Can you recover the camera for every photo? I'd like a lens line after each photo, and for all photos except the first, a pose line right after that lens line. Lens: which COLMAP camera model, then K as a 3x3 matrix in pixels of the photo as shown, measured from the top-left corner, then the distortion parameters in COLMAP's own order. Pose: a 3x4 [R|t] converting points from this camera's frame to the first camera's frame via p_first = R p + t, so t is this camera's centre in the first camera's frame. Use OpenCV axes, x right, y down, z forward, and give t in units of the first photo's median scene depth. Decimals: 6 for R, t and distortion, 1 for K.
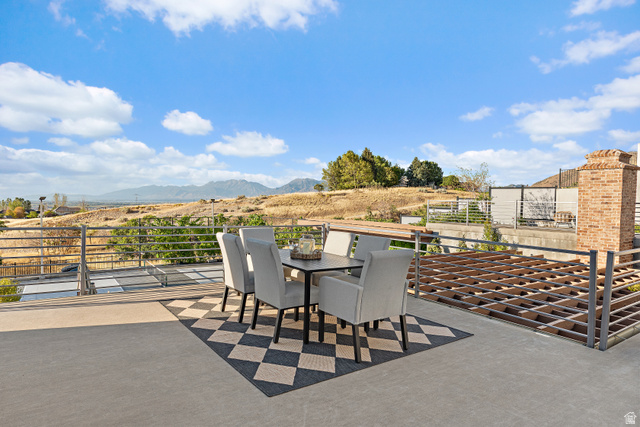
lens RADIAL K [[384.9, 0, 320.4], [0, 384.9, 214.8], [0, 0, 1]] dist [0.006183, -0.000787]
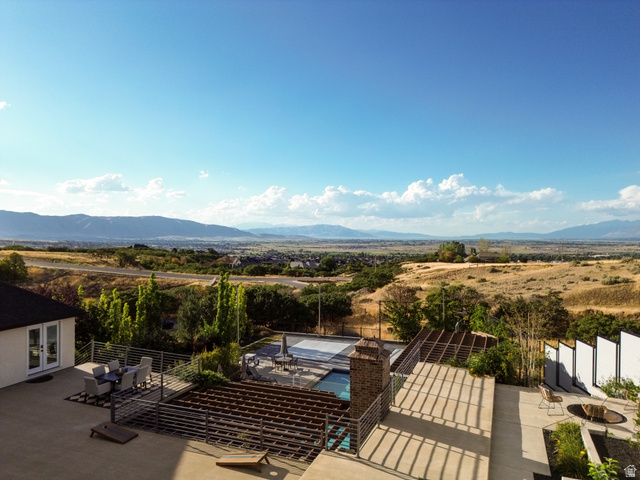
lens RADIAL K [[455.3, 0, 319.9], [0, 455.3, 238.9], [0, 0, 1]] dist [0.024247, -0.018377]
pose [[0.552094, 0.000599, -0.833782, 0.223191], [-0.031526, 0.999300, -0.020157, -0.053347], [0.833186, 0.037414, 0.551726, 0.013906]]
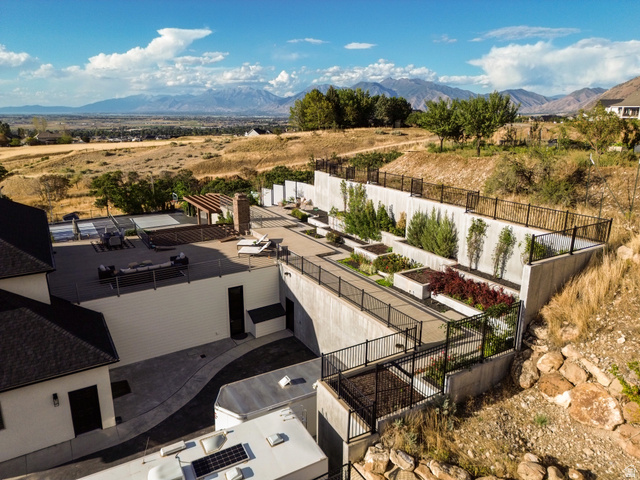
lens RADIAL K [[455.3, 0, 317.7], [0, 455.3, 241.7], [0, 0, 1]] dist [0.024247, -0.018377]
pose [[0.998281, 0.008104, -0.058043, 0.190982], [0.006026, 0.970947, 0.239219, -0.078955], [0.058295, -0.239158, 0.969229, -0.307223]]
